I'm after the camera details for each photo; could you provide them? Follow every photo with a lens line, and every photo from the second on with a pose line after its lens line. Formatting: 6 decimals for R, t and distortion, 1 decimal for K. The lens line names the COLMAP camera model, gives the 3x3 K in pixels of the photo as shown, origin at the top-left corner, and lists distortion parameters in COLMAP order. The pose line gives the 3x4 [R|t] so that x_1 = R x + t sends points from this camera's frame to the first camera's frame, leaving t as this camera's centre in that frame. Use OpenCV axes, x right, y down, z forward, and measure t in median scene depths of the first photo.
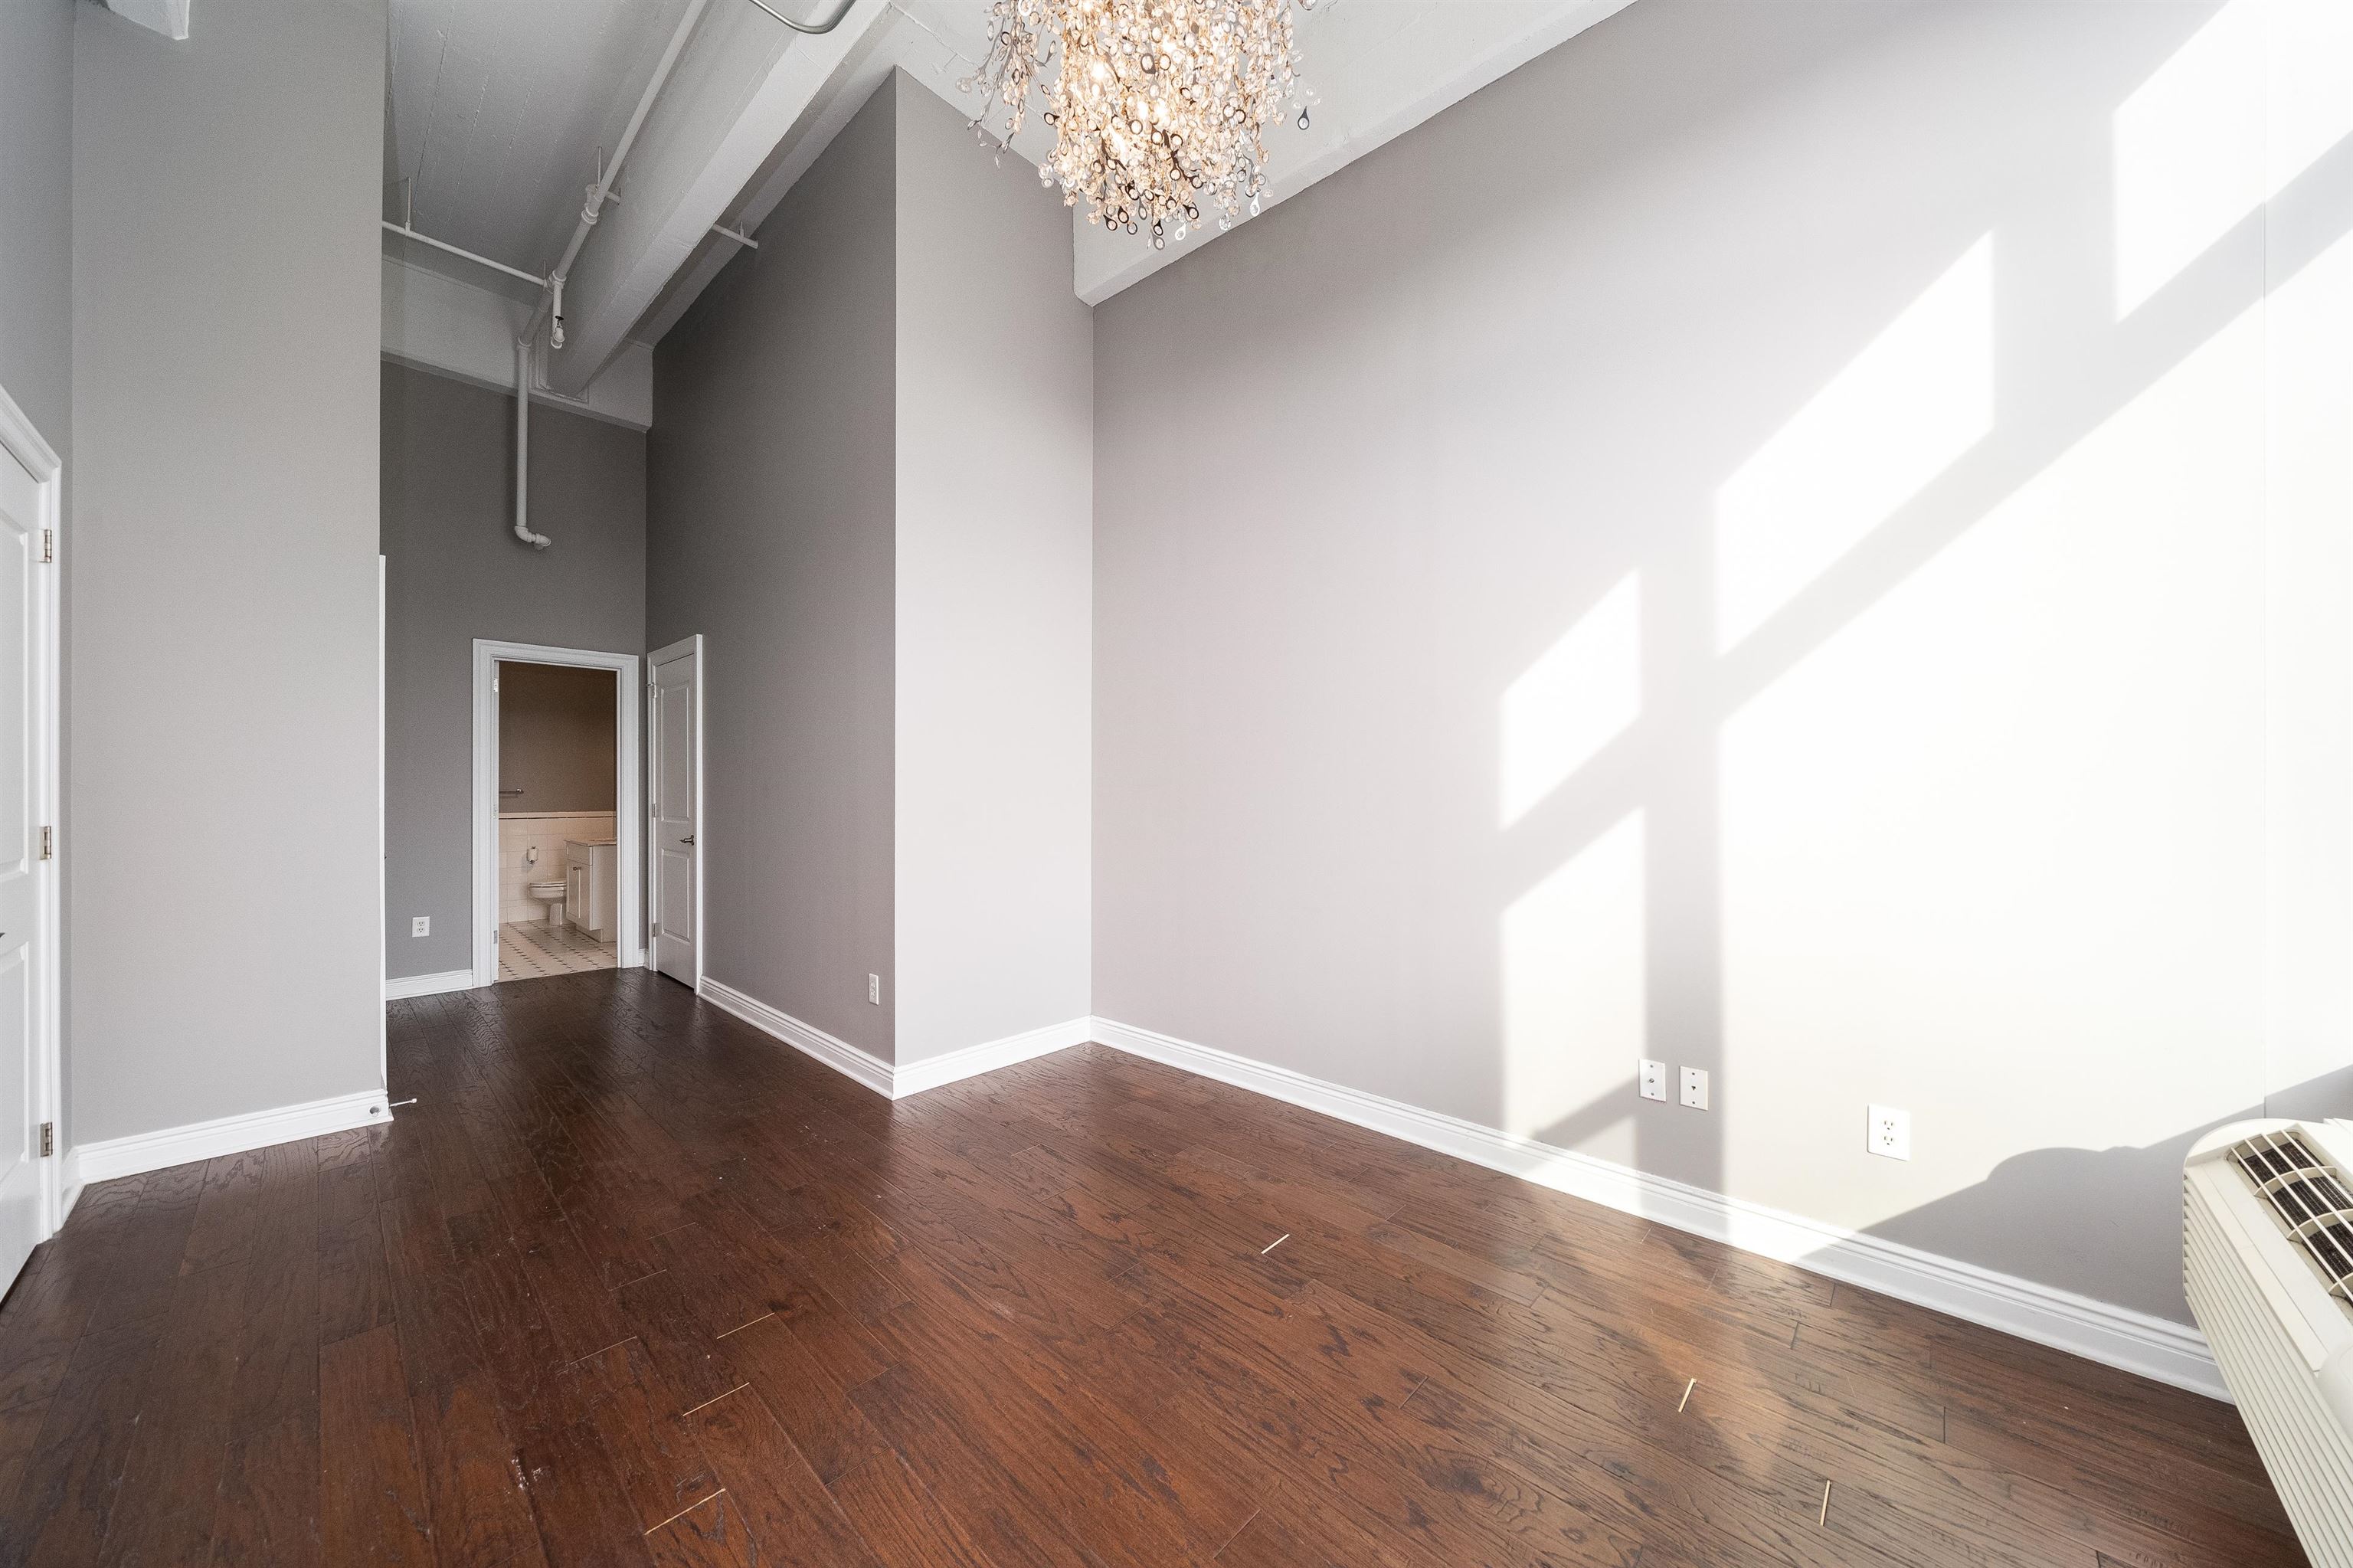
lens RADIAL K [[804.8, 0, 1161.6], [0, 804.8, 779.9], [0, 0, 1]] dist [0.006377, -0.000050]
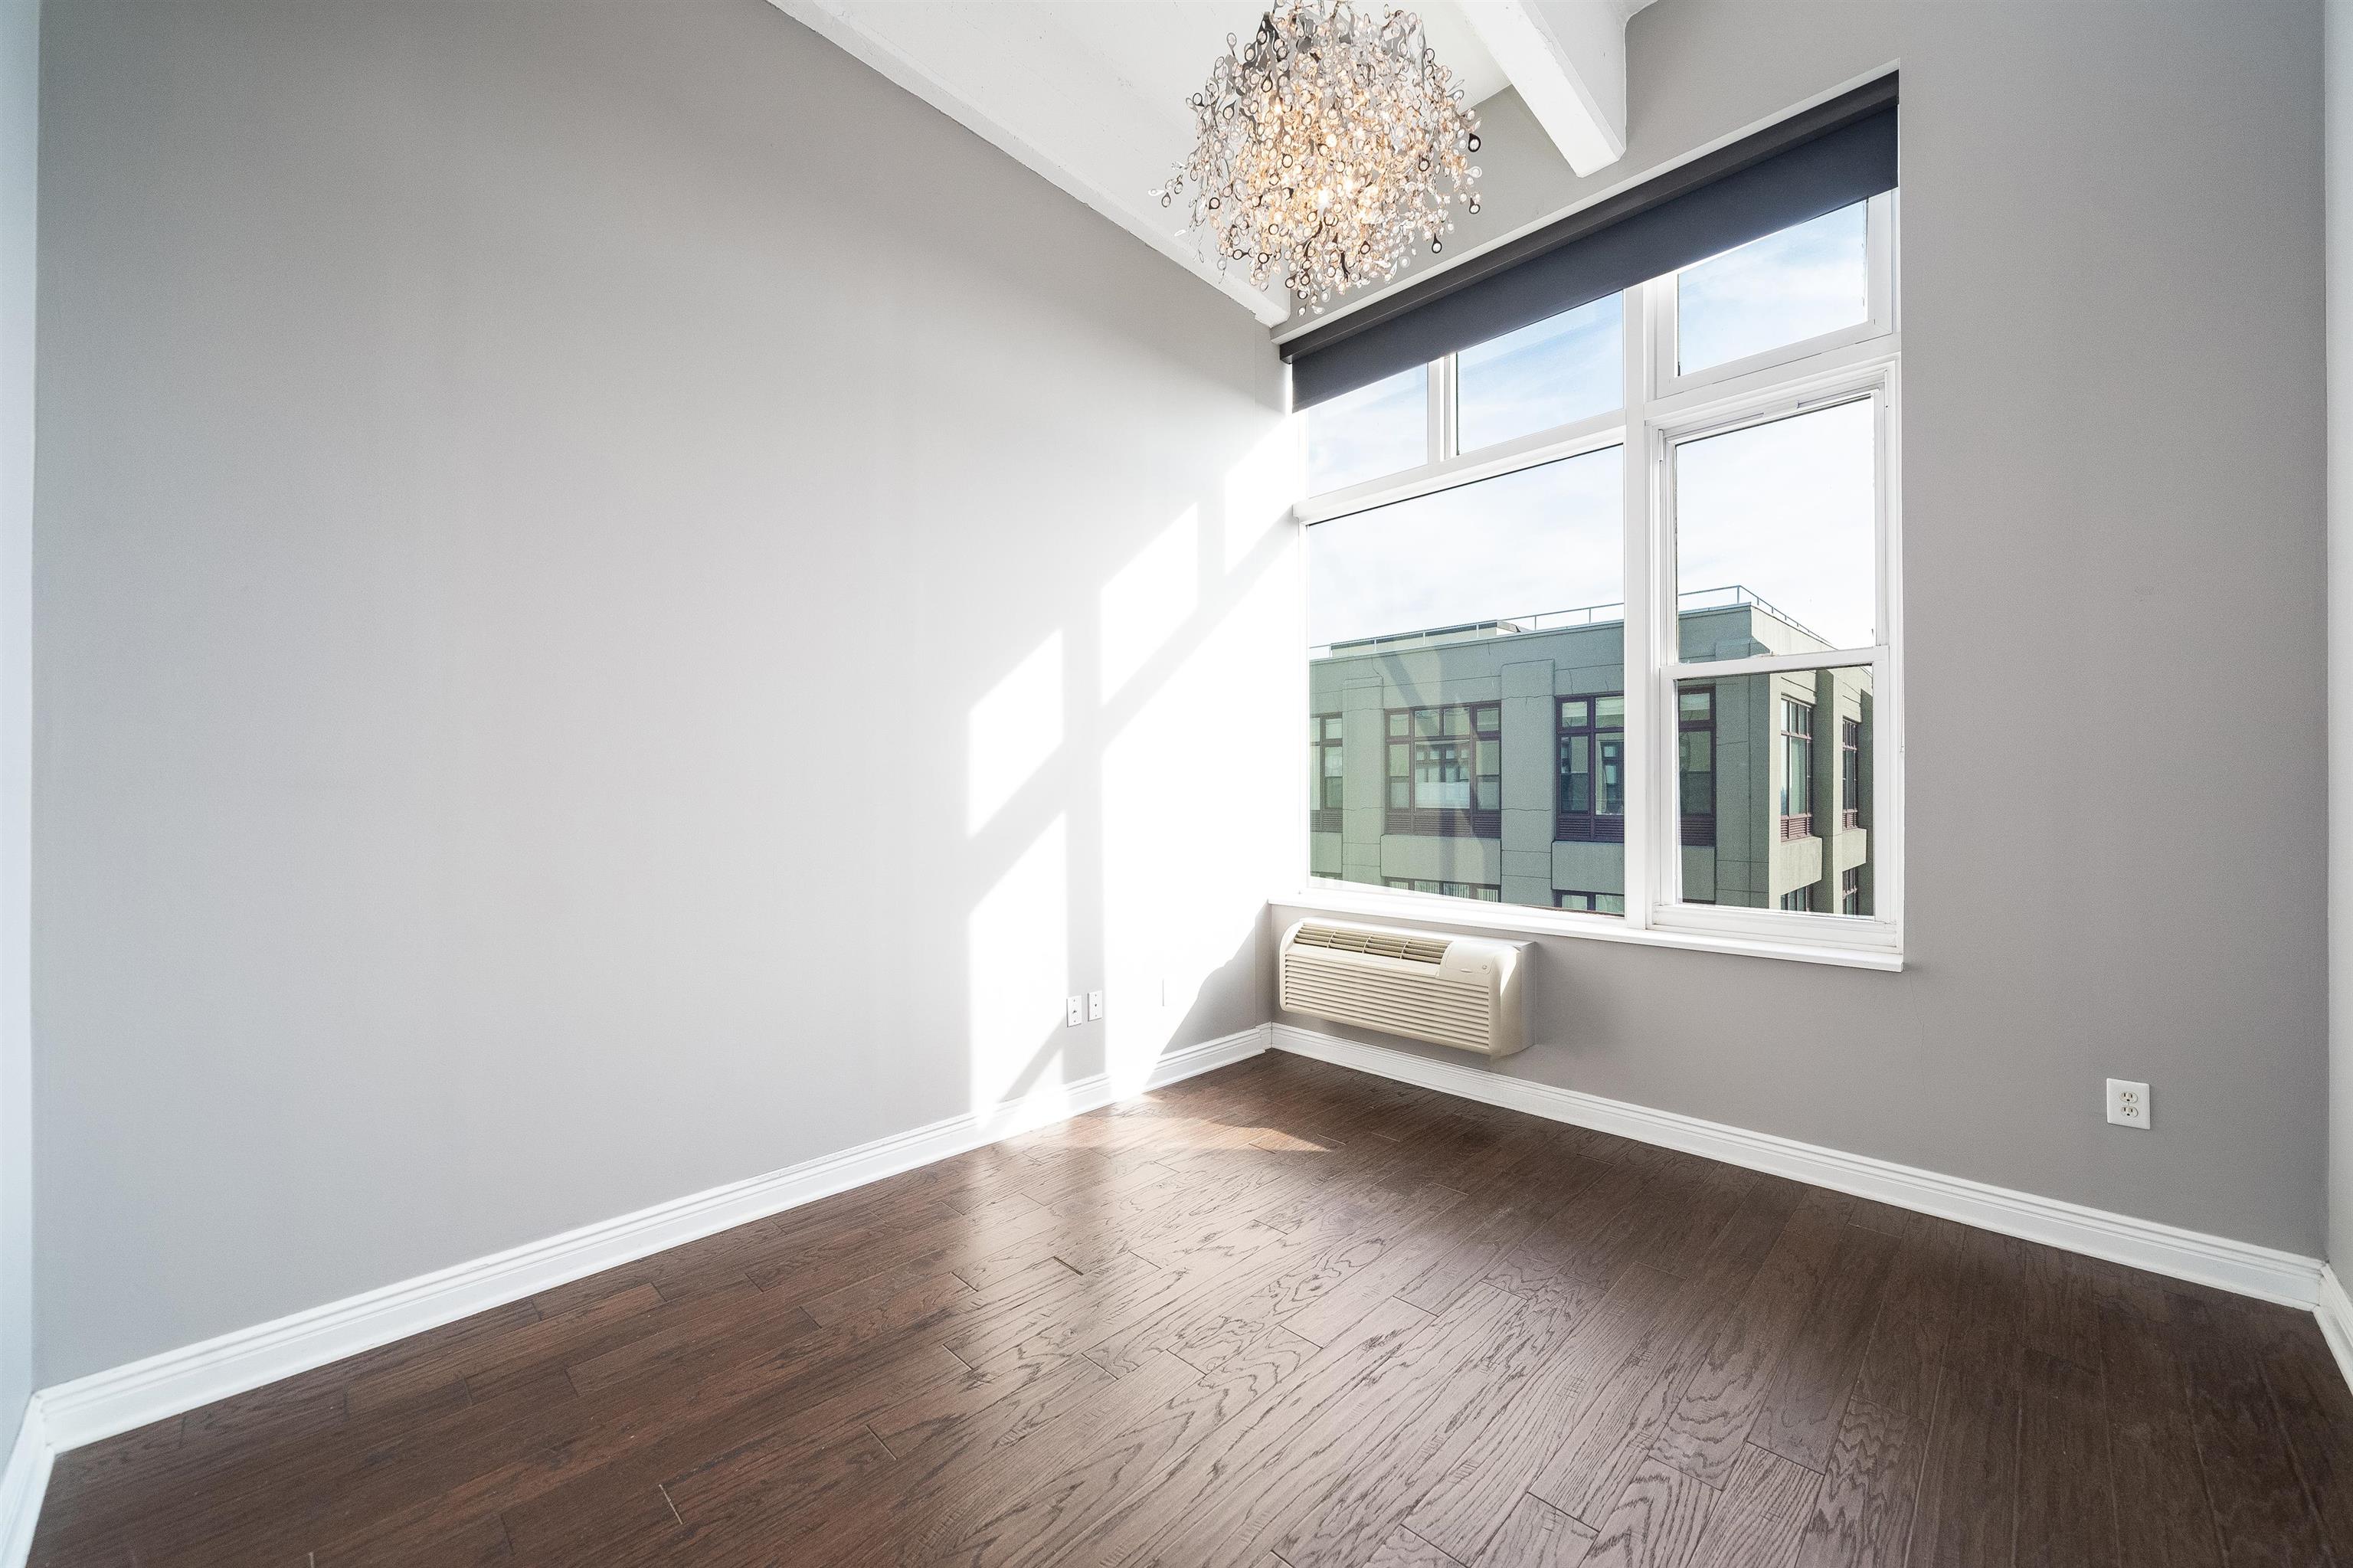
lens RADIAL K [[877.2, 0, 1166.6], [0, 877.2, 797.3], [0, 0, 1]] dist [0.005902, -0.000935]
pose [[0.057256, -0.010188, 0.998308, -0.825219], [-0.002130, 0.999944, 0.010327, -0.004812], [-0.998357, -0.002718, 0.057232, 0.743670]]
